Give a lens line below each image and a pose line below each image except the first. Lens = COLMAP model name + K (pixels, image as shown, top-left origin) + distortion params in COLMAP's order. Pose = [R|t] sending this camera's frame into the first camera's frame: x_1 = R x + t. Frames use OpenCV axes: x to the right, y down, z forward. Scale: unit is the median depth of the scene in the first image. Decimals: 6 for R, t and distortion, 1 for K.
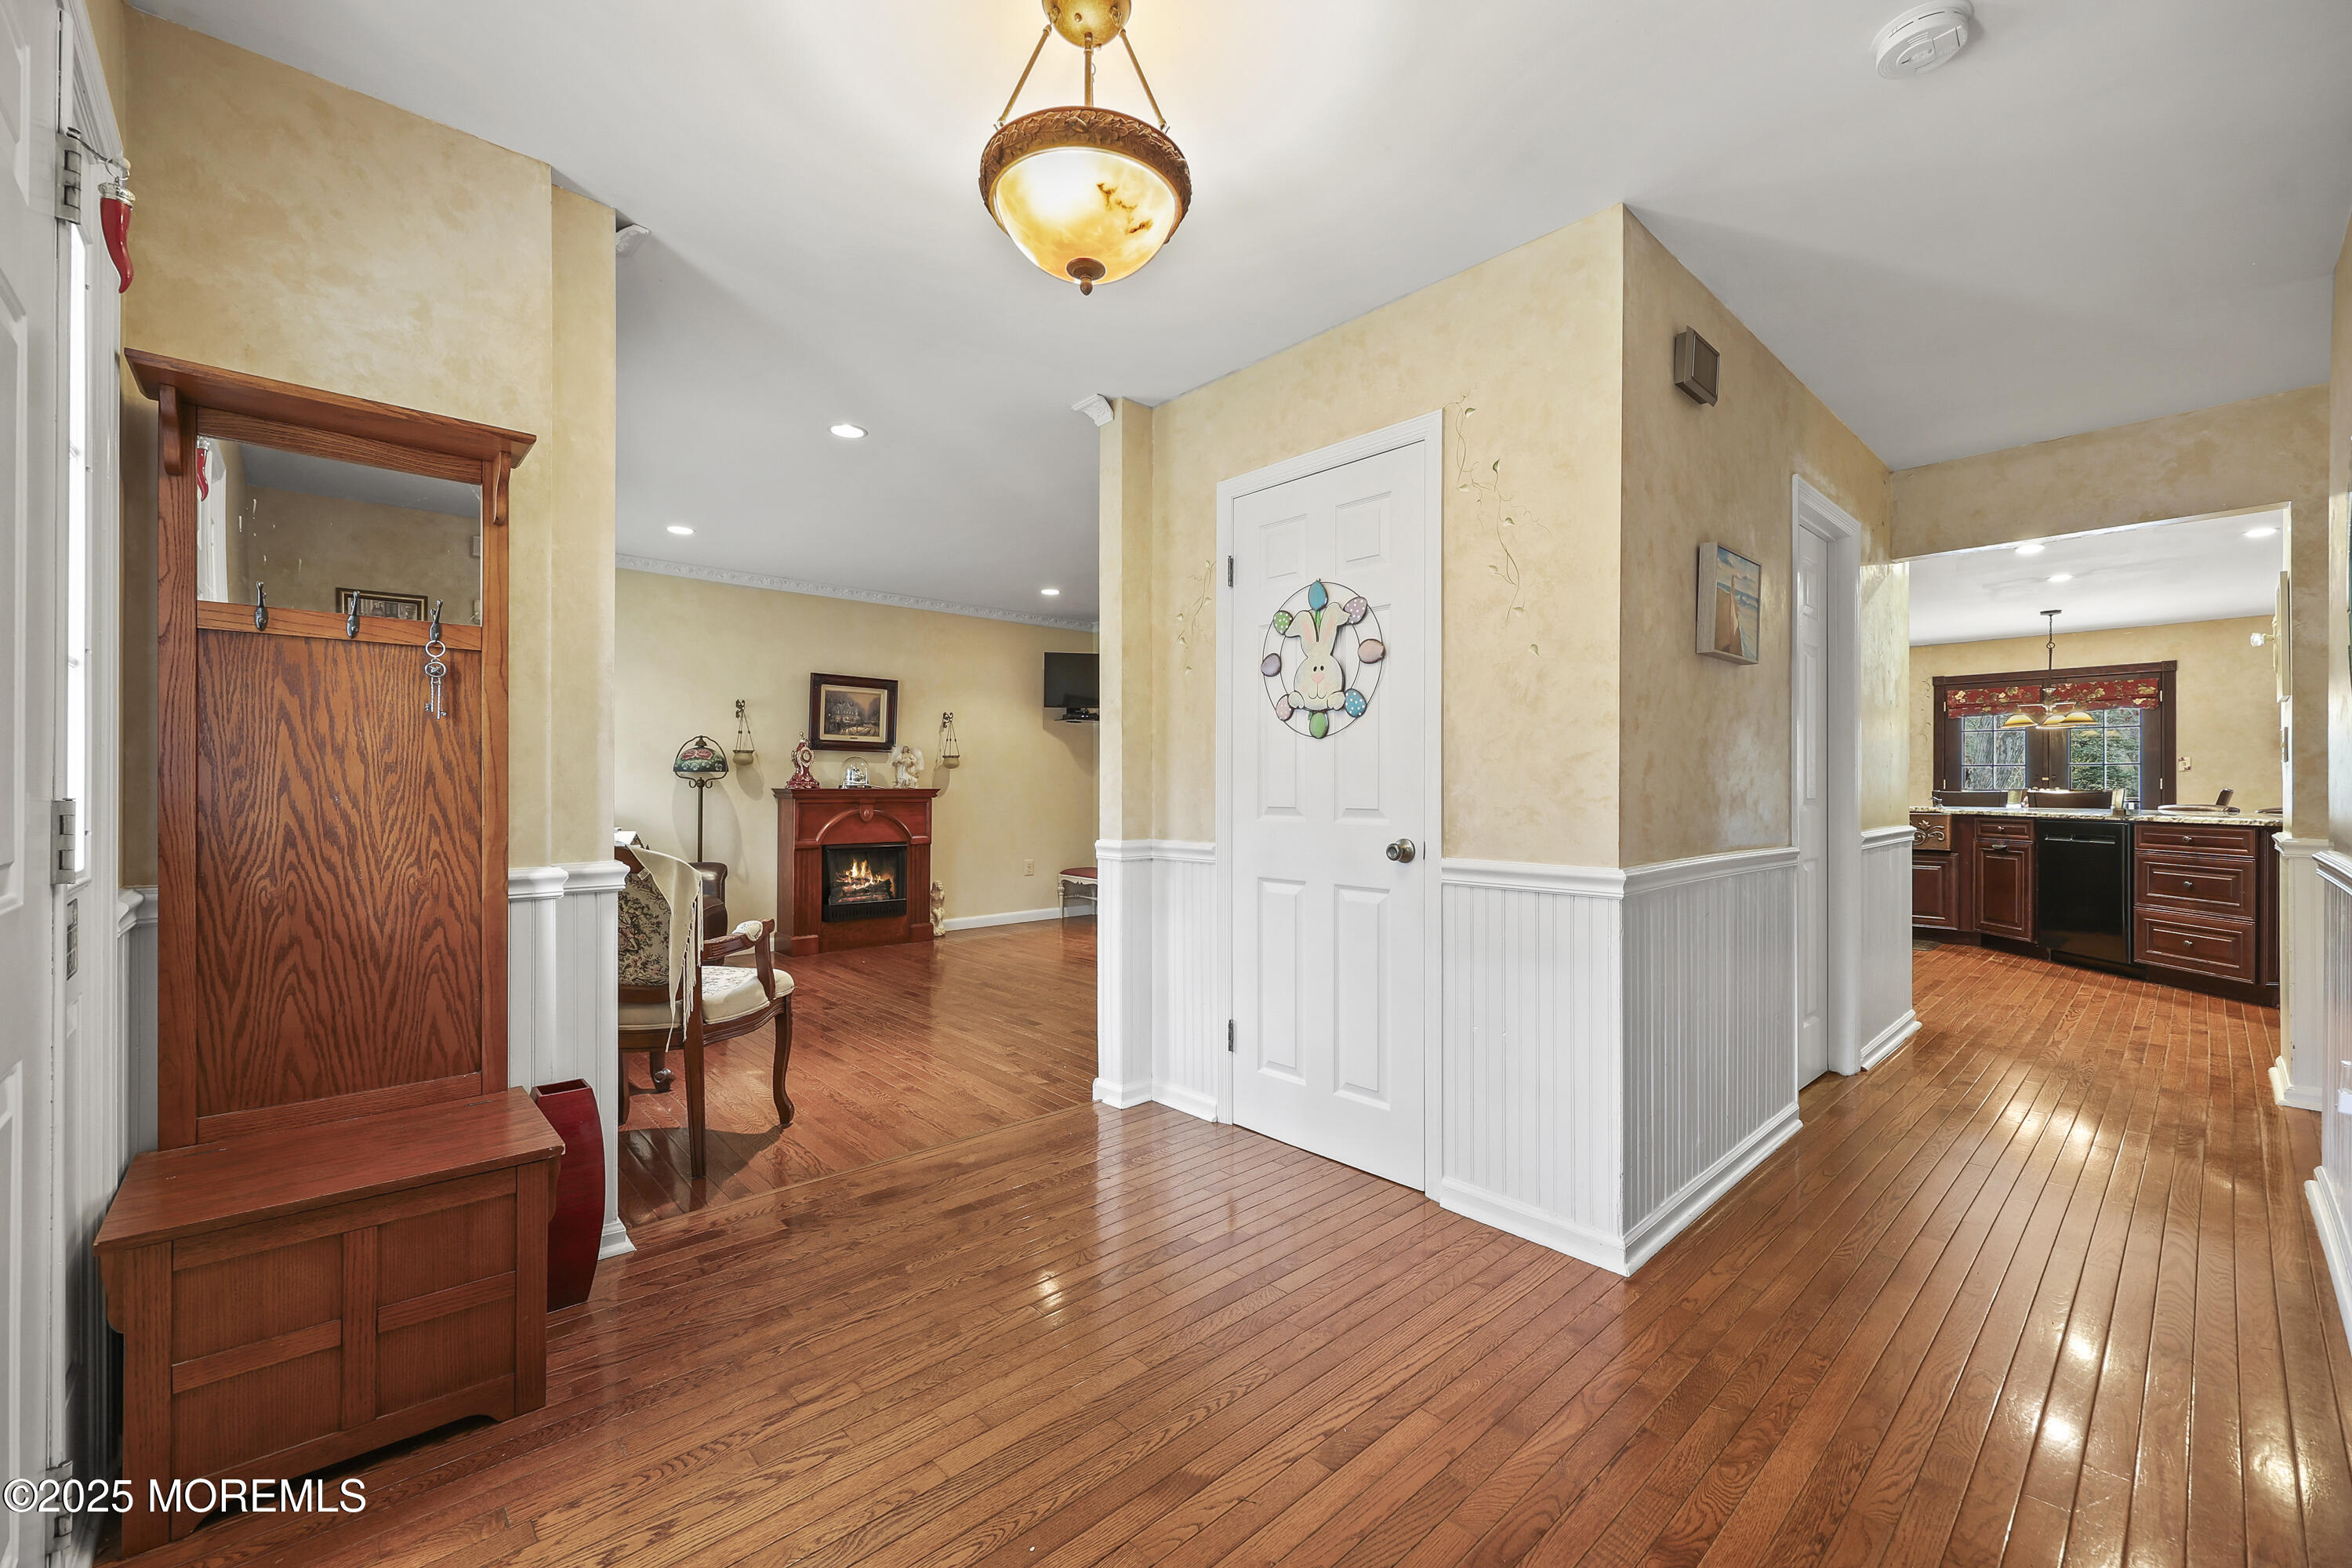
lens RADIAL K [[952.2, 0, 1181.0], [0, 952.2, 789.0], [0, 0, 1]] dist [0.001115, 0.000353]
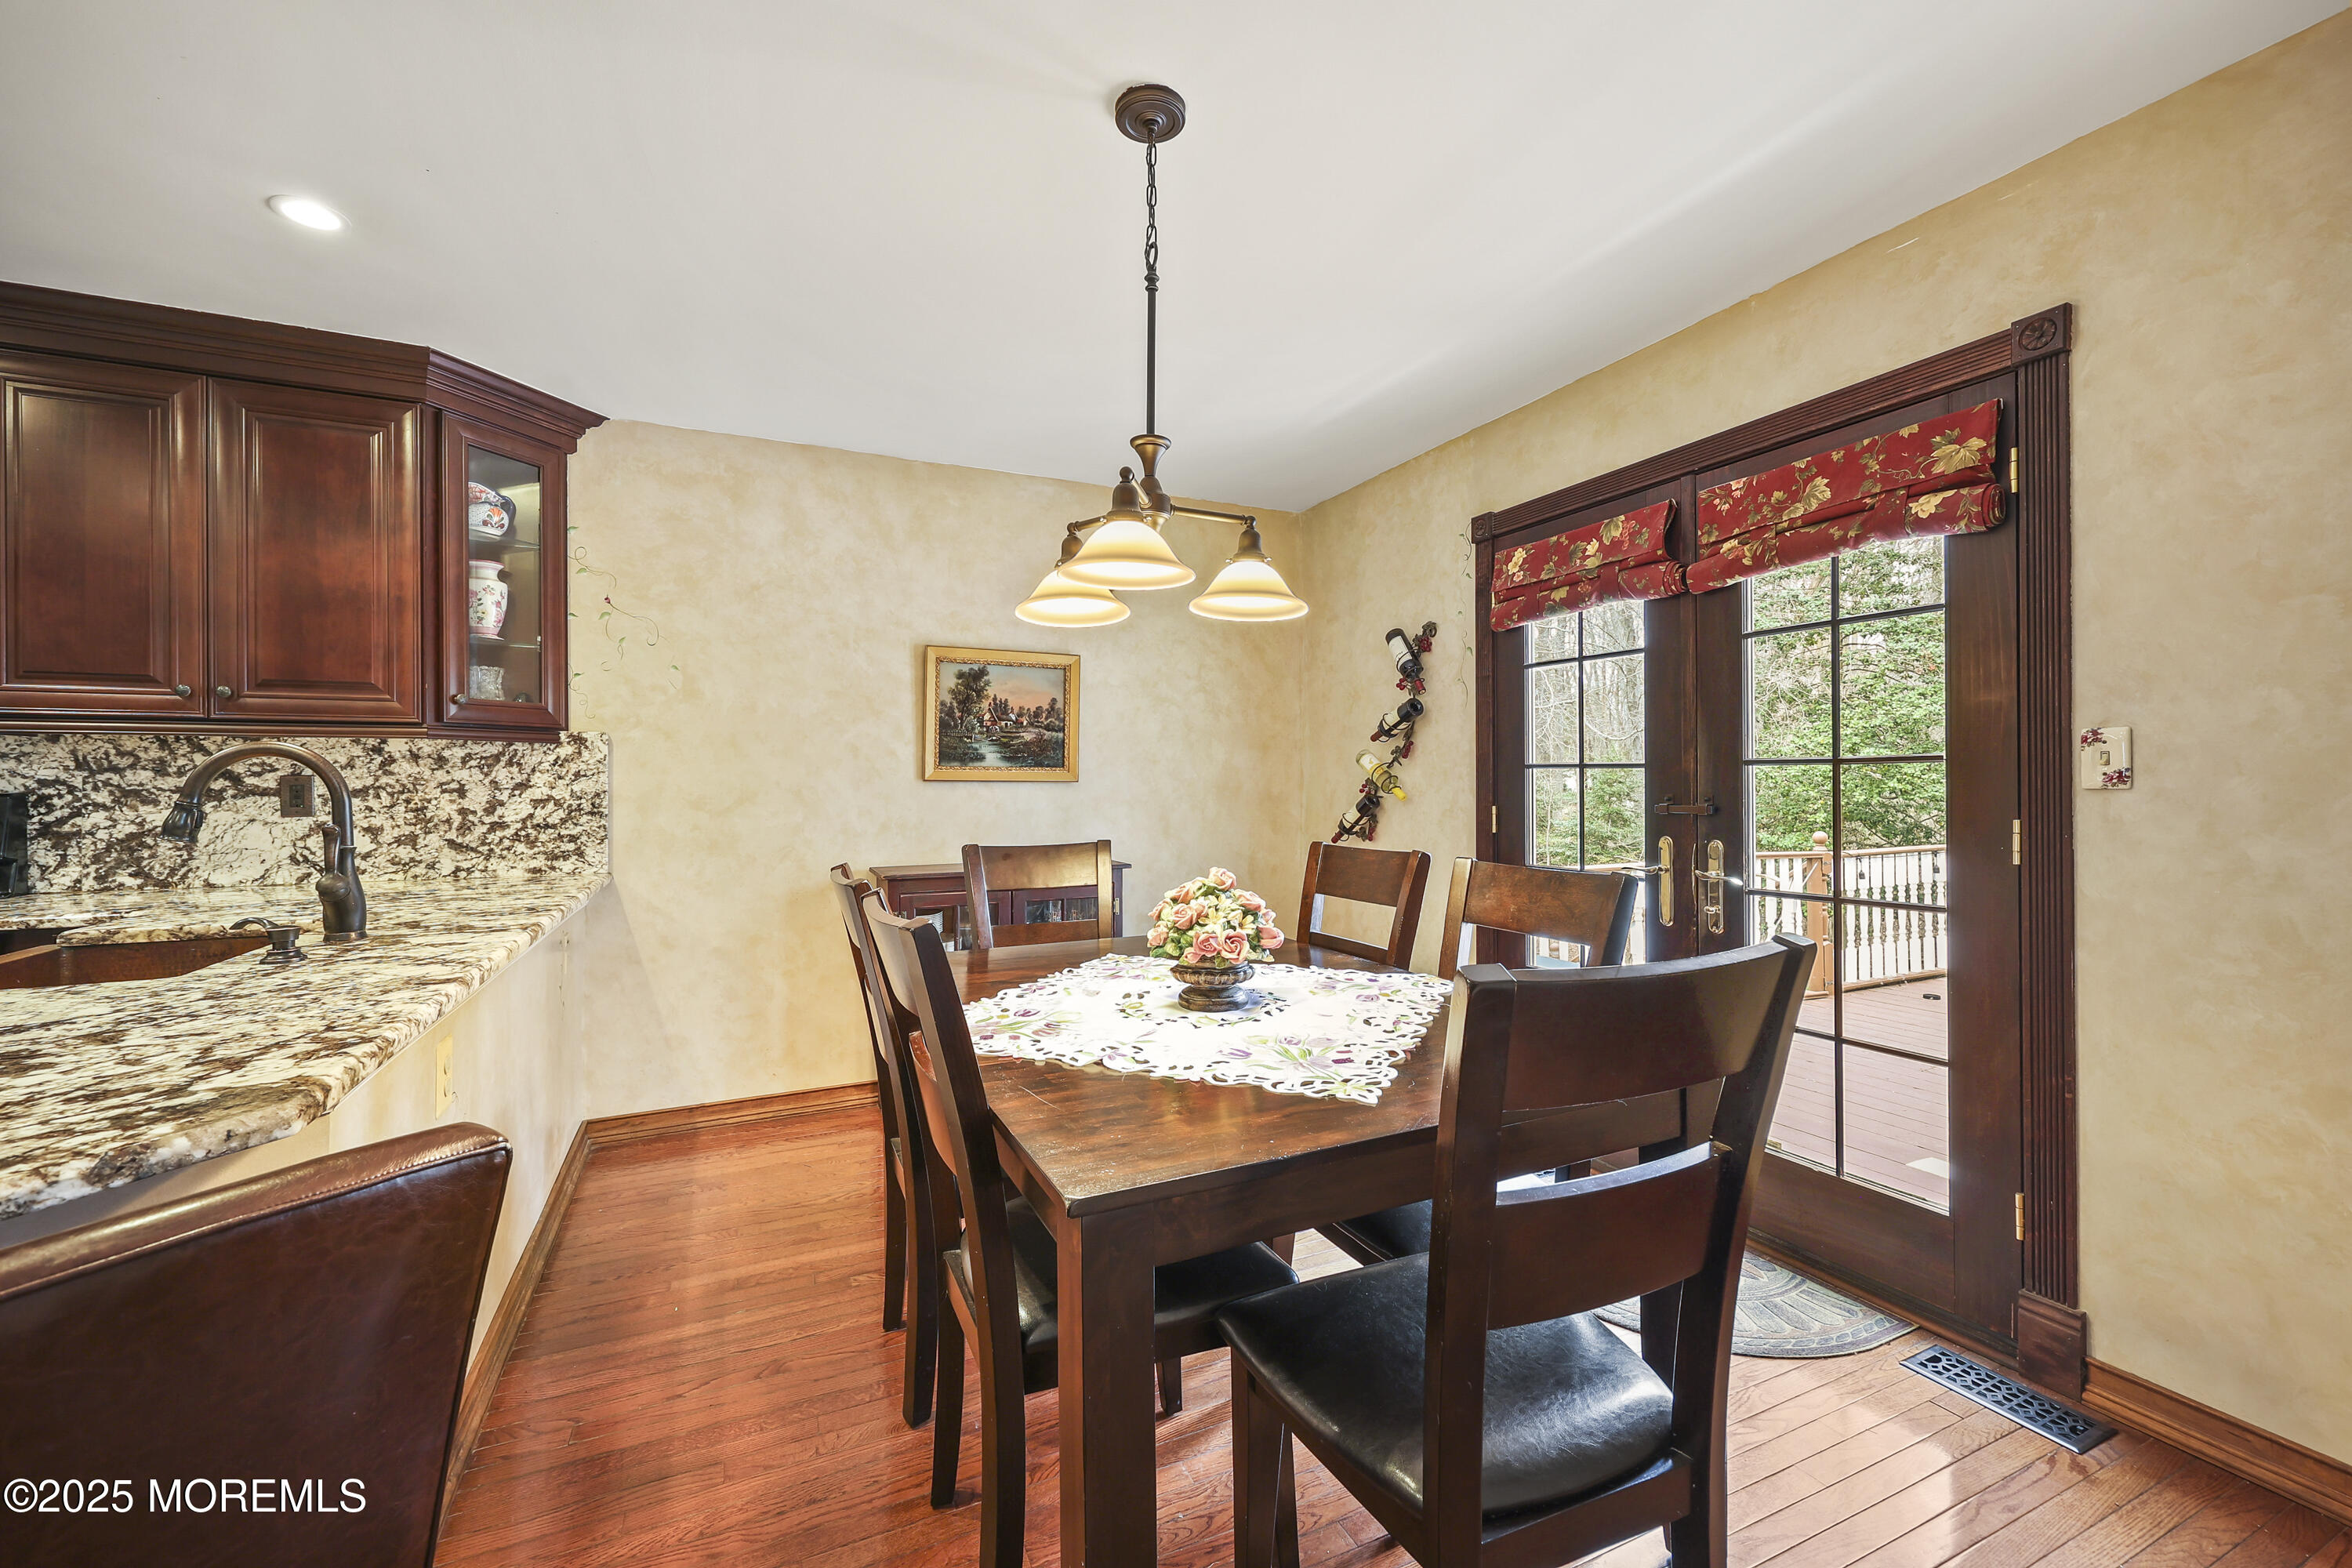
lens RADIAL K [[952.2, 0, 1181.5], [0, 952.2, 782.7], [0, 0, 1]] dist [0.001115, 0.000353]
pose [[0.952793, -0.000157, -0.303621, 0.909511], [-0.000955, 0.999993, -0.003513, -0.019608], [0.303619, 0.003637, 0.952787, 0.718202]]
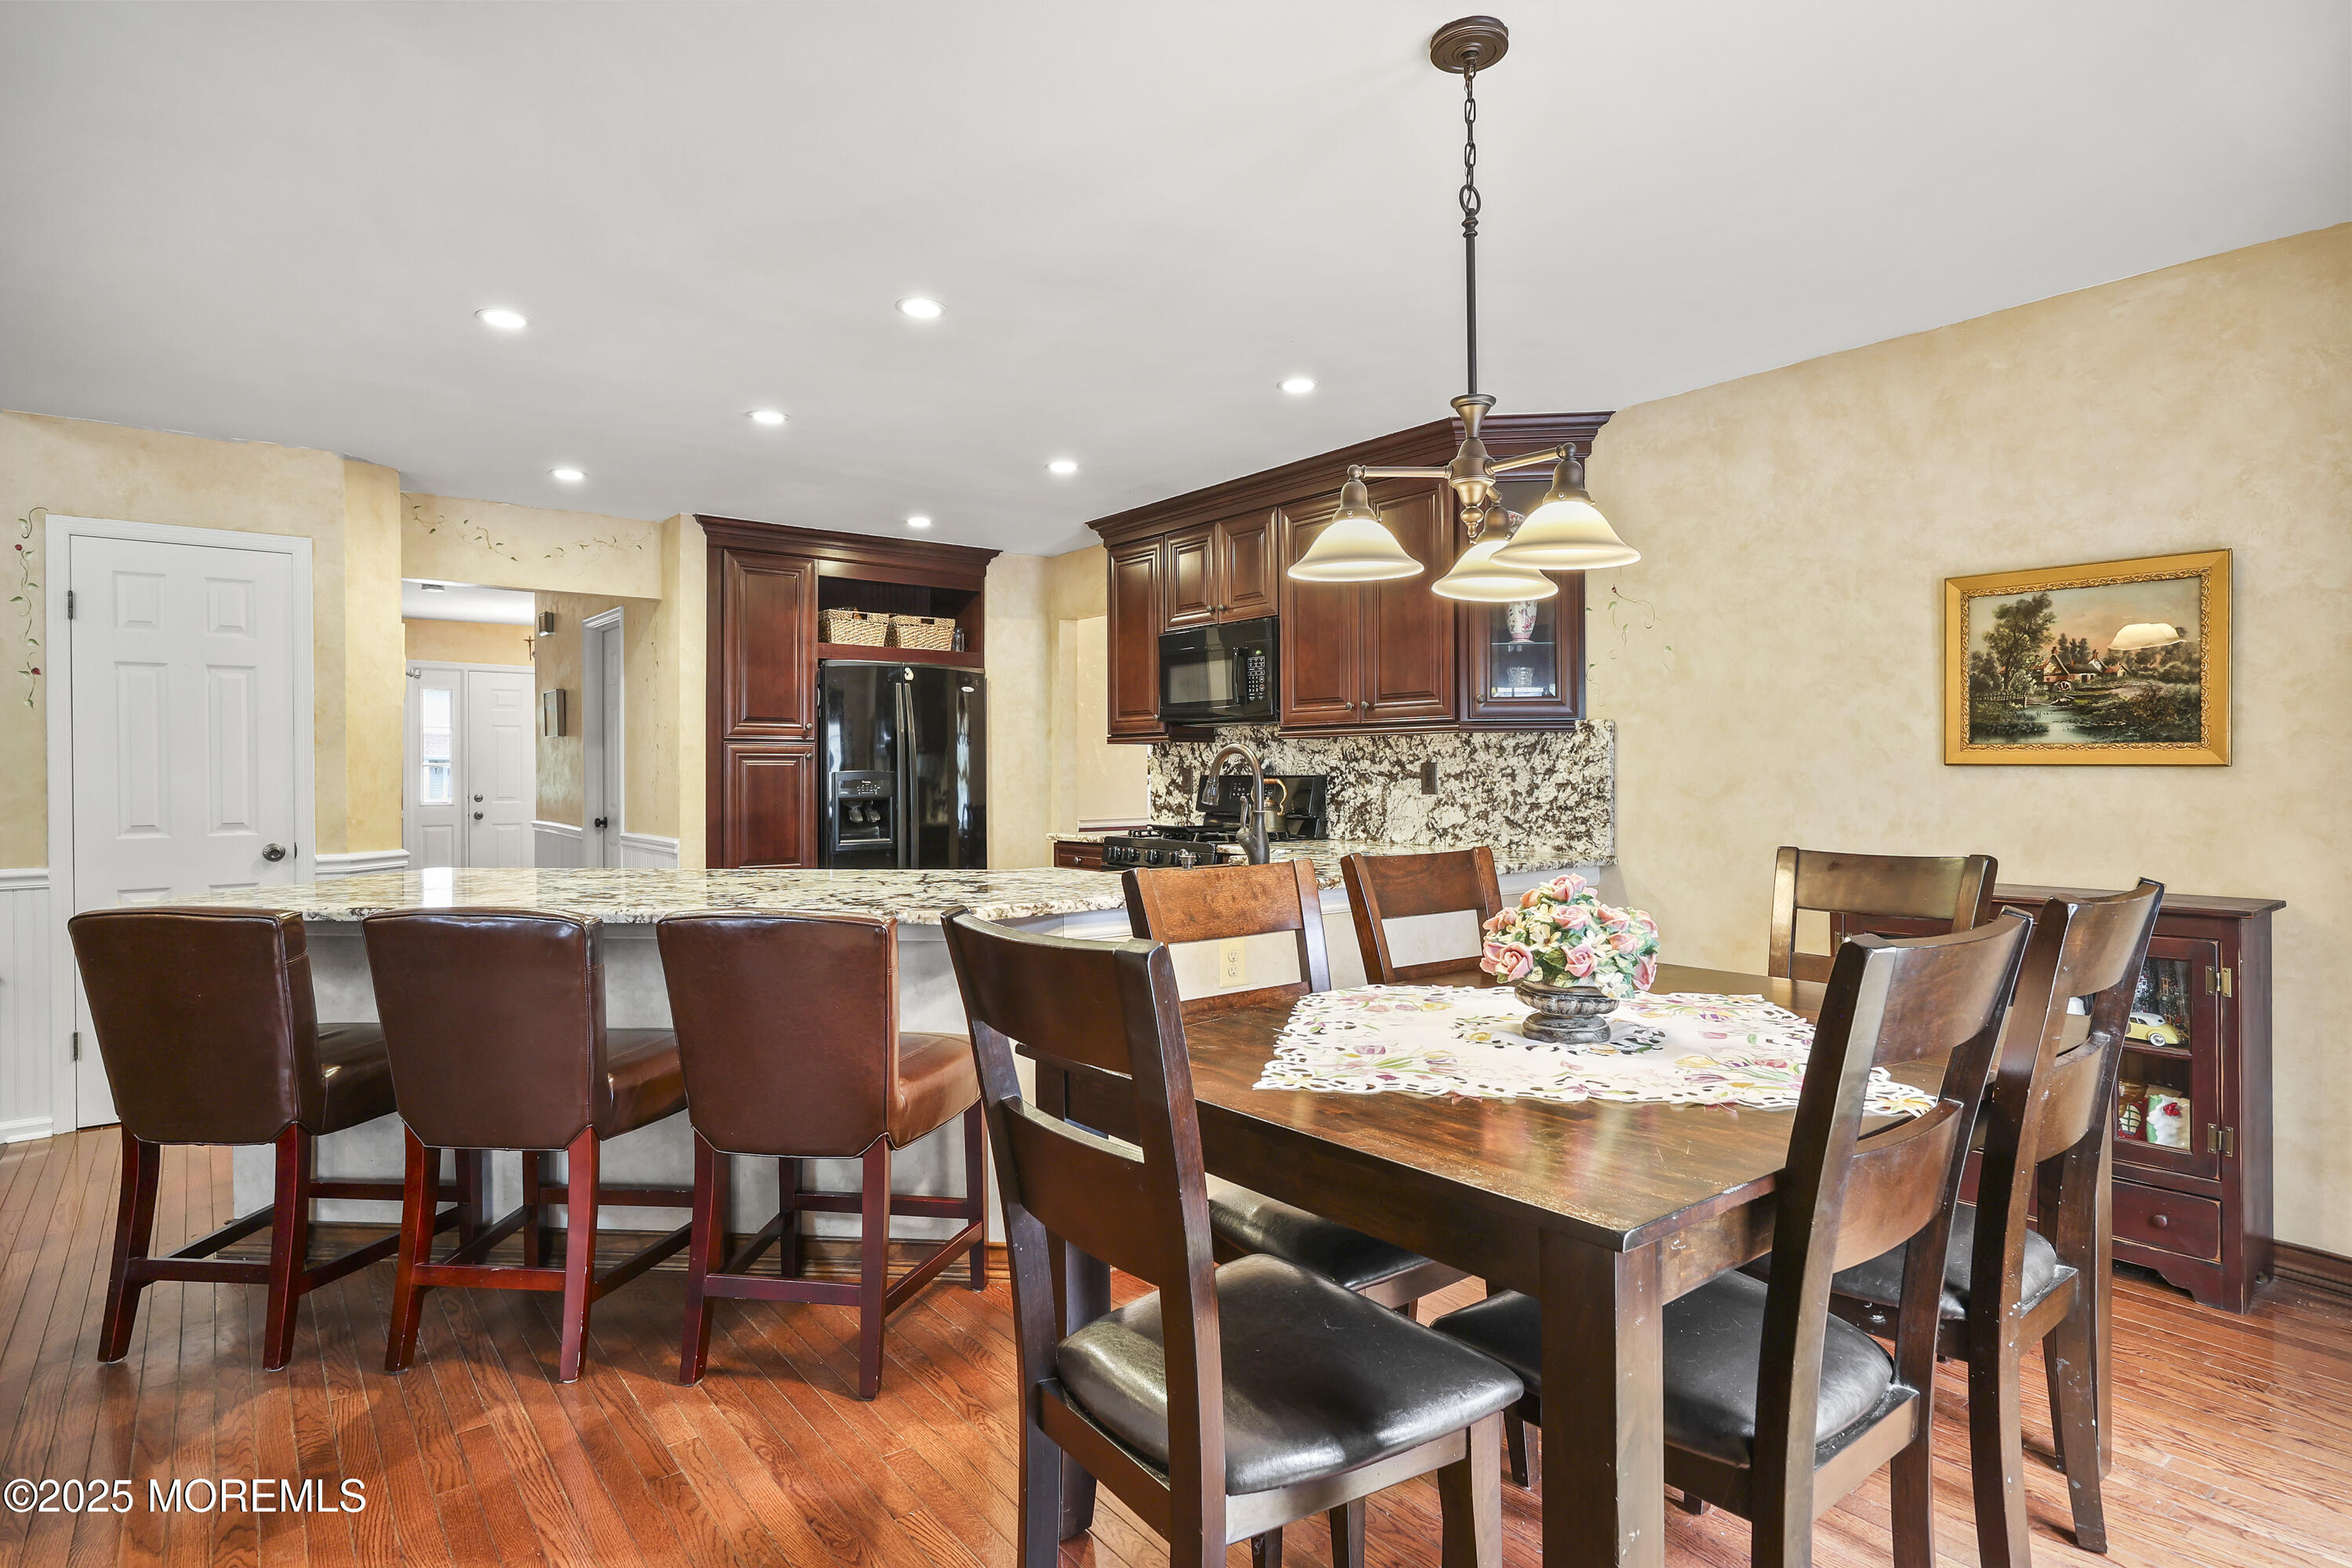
lens RADIAL K [[1244.3, 0, 1186.1], [0, 1244.3, 780.3], [0, 0, 1]] dist [0.015511, 0.000057]
pose [[-0.070477, 0.015016, -0.997400, 1.104684], [0.004237, 0.999882, 0.014754, -0.024175], [0.997504, -0.003186, -0.070533, 0.878208]]
